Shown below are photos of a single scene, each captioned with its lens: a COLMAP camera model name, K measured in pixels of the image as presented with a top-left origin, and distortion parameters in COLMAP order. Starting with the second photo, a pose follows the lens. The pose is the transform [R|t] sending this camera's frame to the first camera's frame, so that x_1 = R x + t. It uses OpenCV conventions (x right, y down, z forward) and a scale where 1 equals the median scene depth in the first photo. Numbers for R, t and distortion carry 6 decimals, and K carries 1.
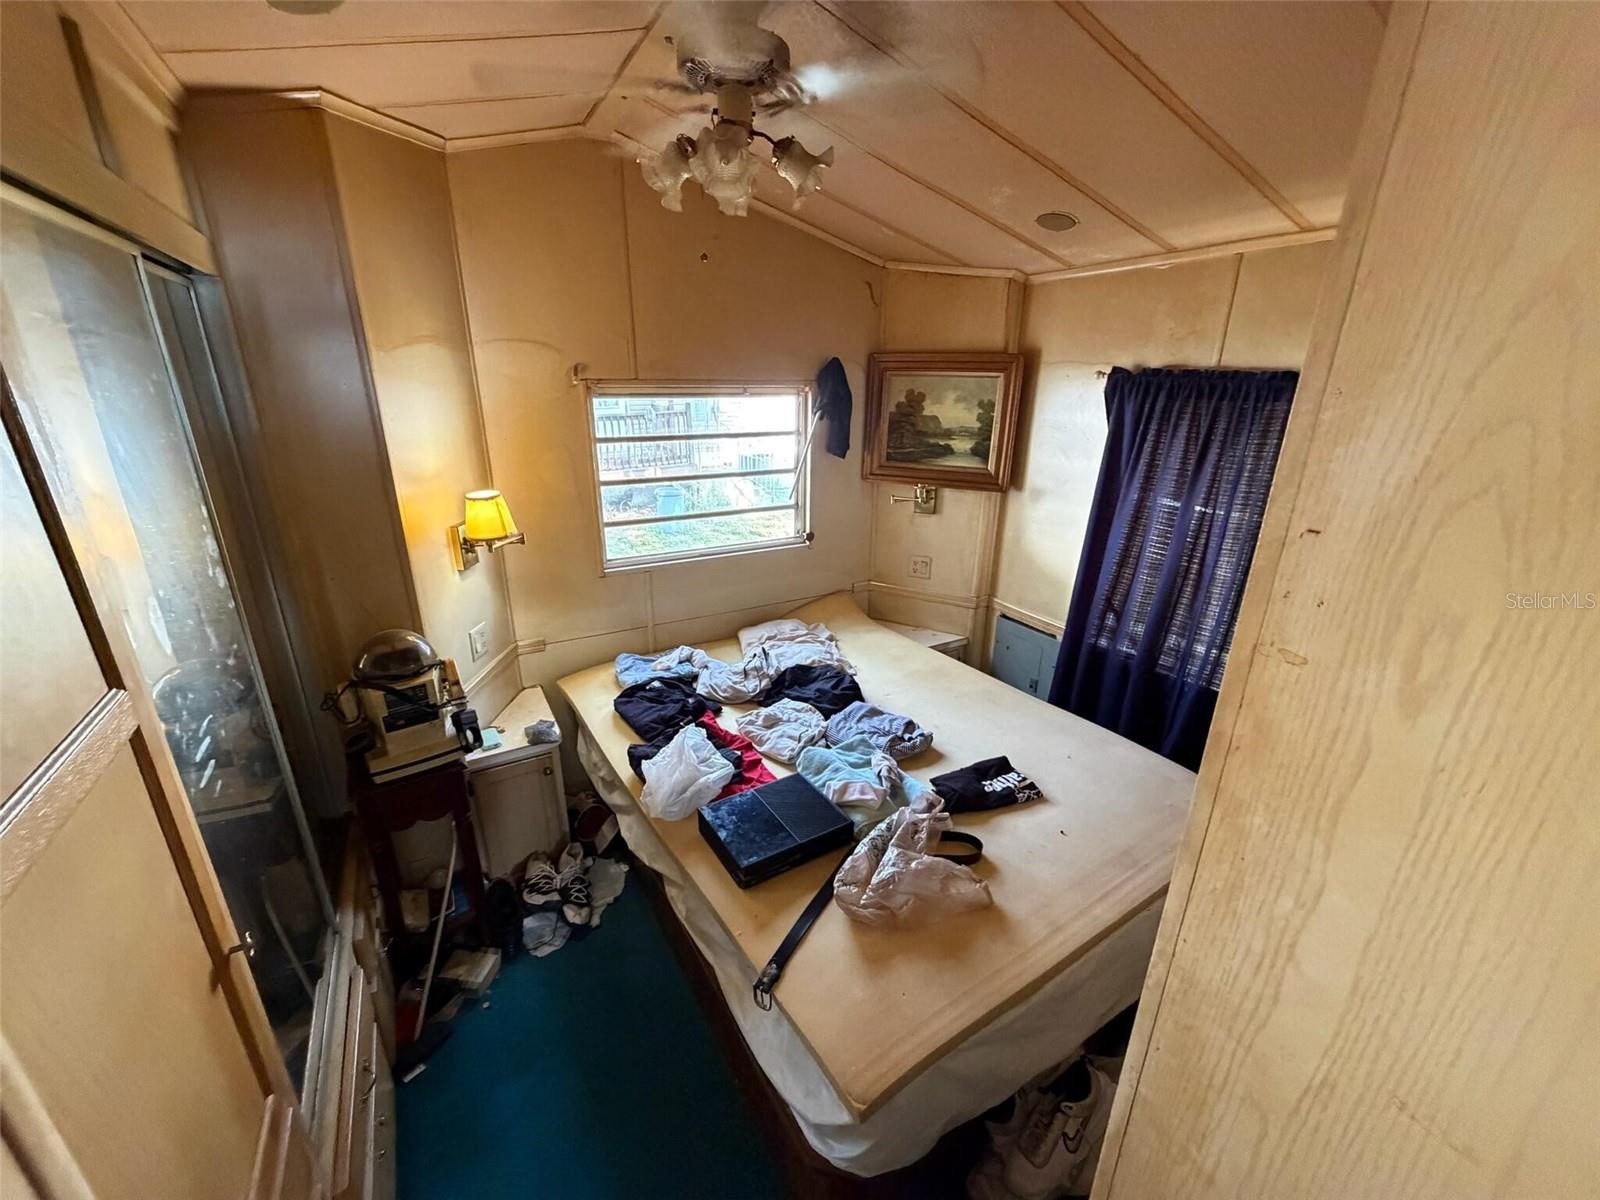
lens RADIAL K [[639.7, 0, 793.3], [0, 639.7, 599.9], [0, 0, 1]] dist [-0.001405, 0.000849]
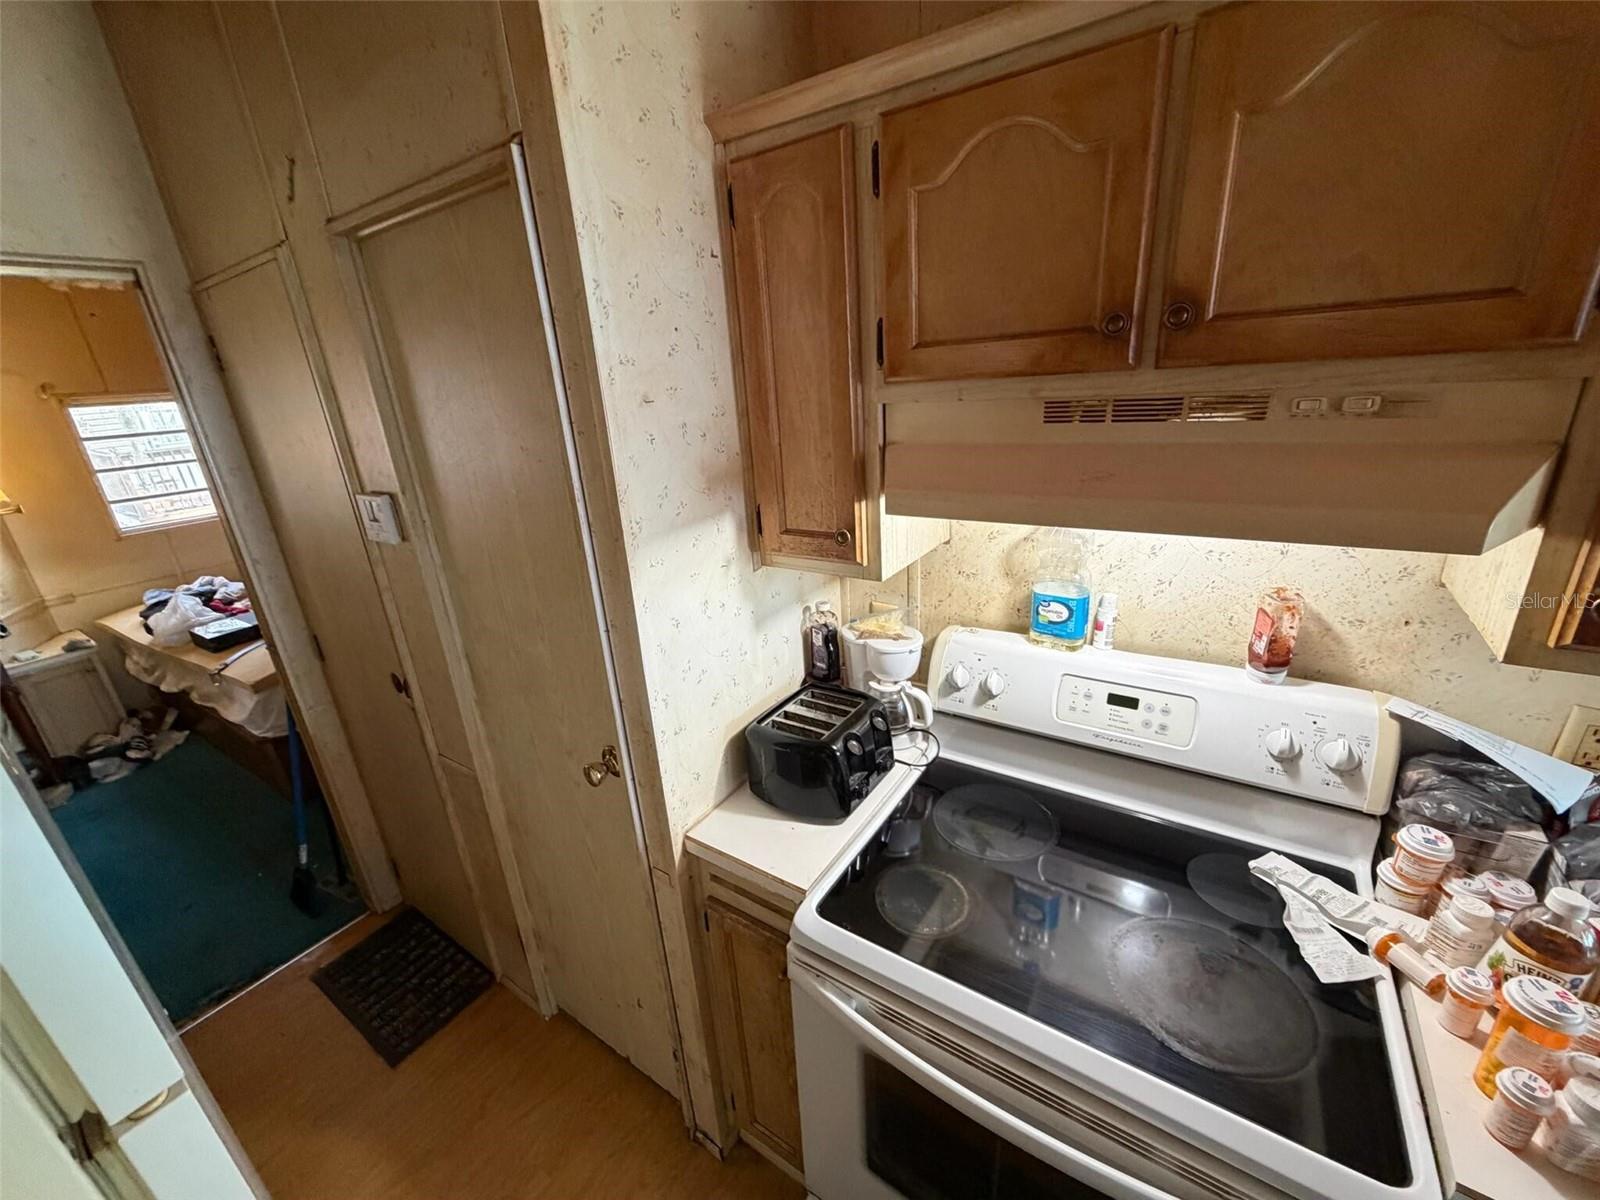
lens RADIAL K [[639.7, 0, 793.3], [0, 639.7, 599.9], [0, 0, 1]] dist [-0.001405, 0.000849]
pose [[0.894508, -0.218092, 0.390245, 0.426035], [0.221583, 0.974452, 0.036675, 0.357344], [-0.388273, 0.053666, 0.919980, -0.794962]]
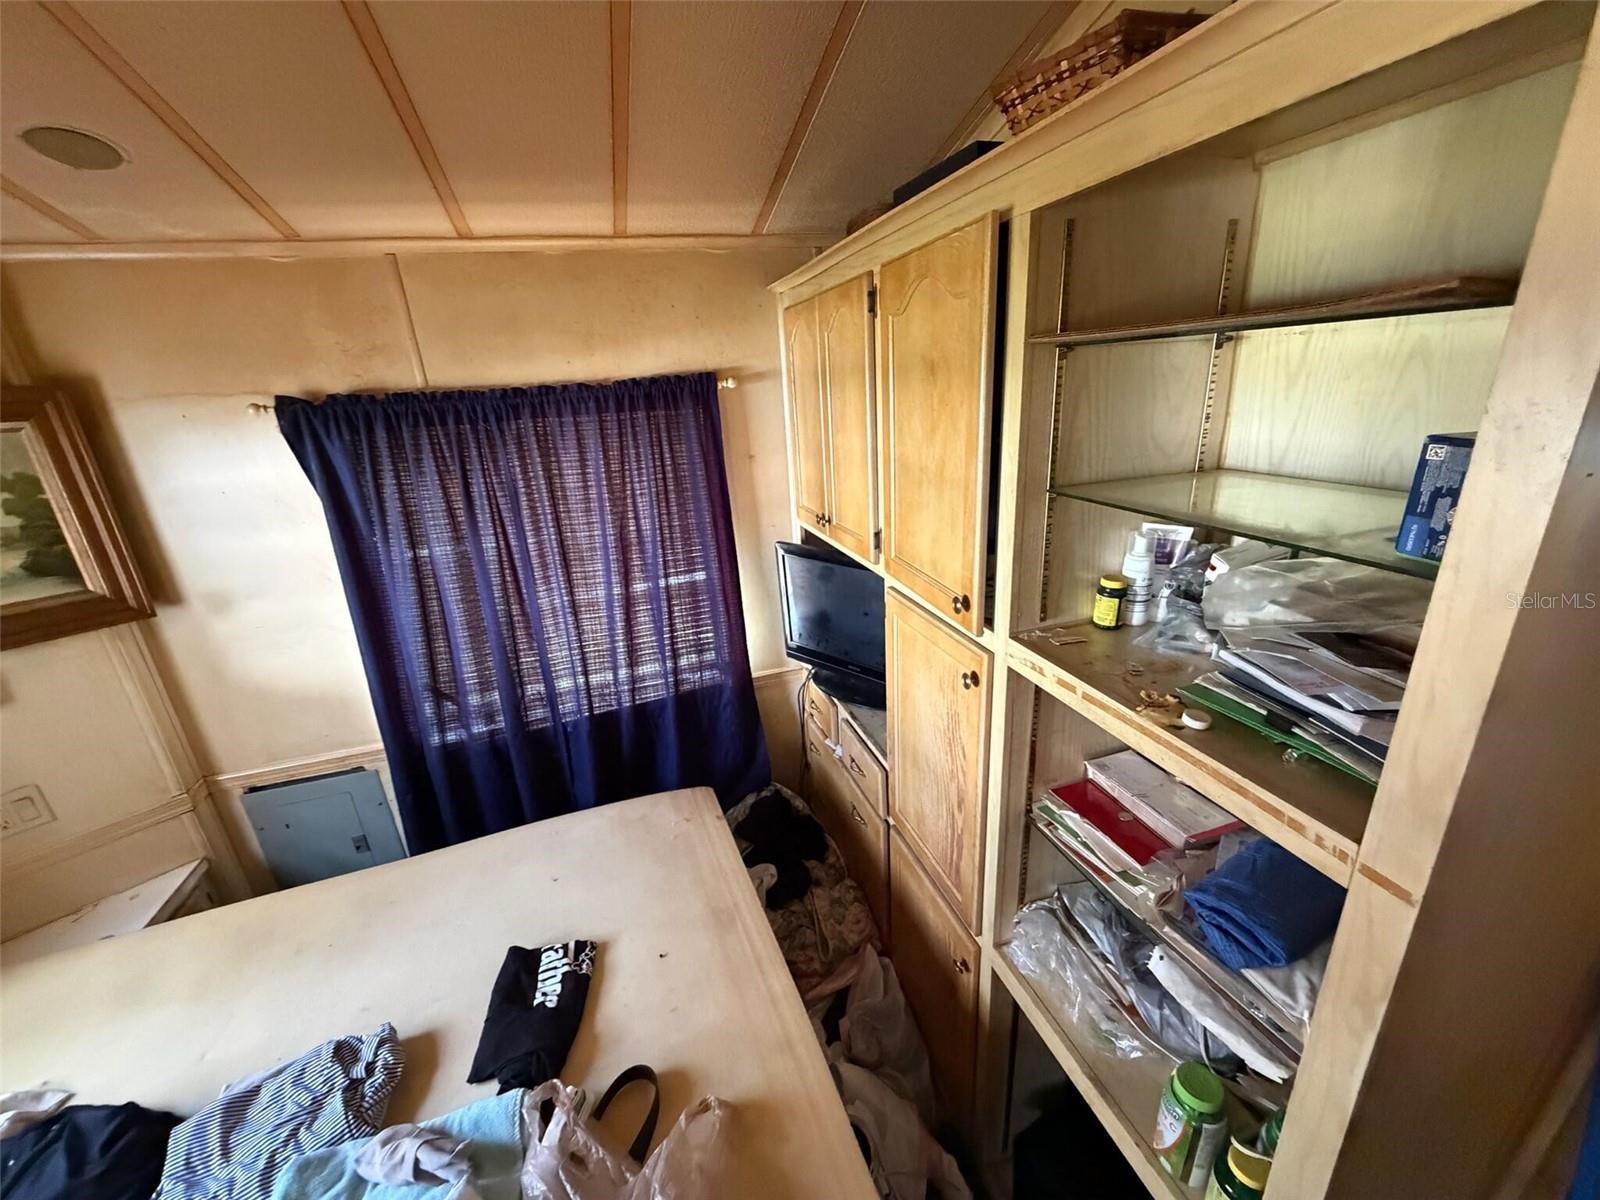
lens RADIAL K [[639.7, 0, 793.3], [0, 639.7, 599.9], [0, 0, 1]] dist [-0.001405, 0.000849]
pose [[0.223410, -0.342356, 0.912623, -0.092484], [0.383361, 0.891694, 0.240658, -0.125015], [-0.896171, 0.296099, 0.330459, 0.349282]]
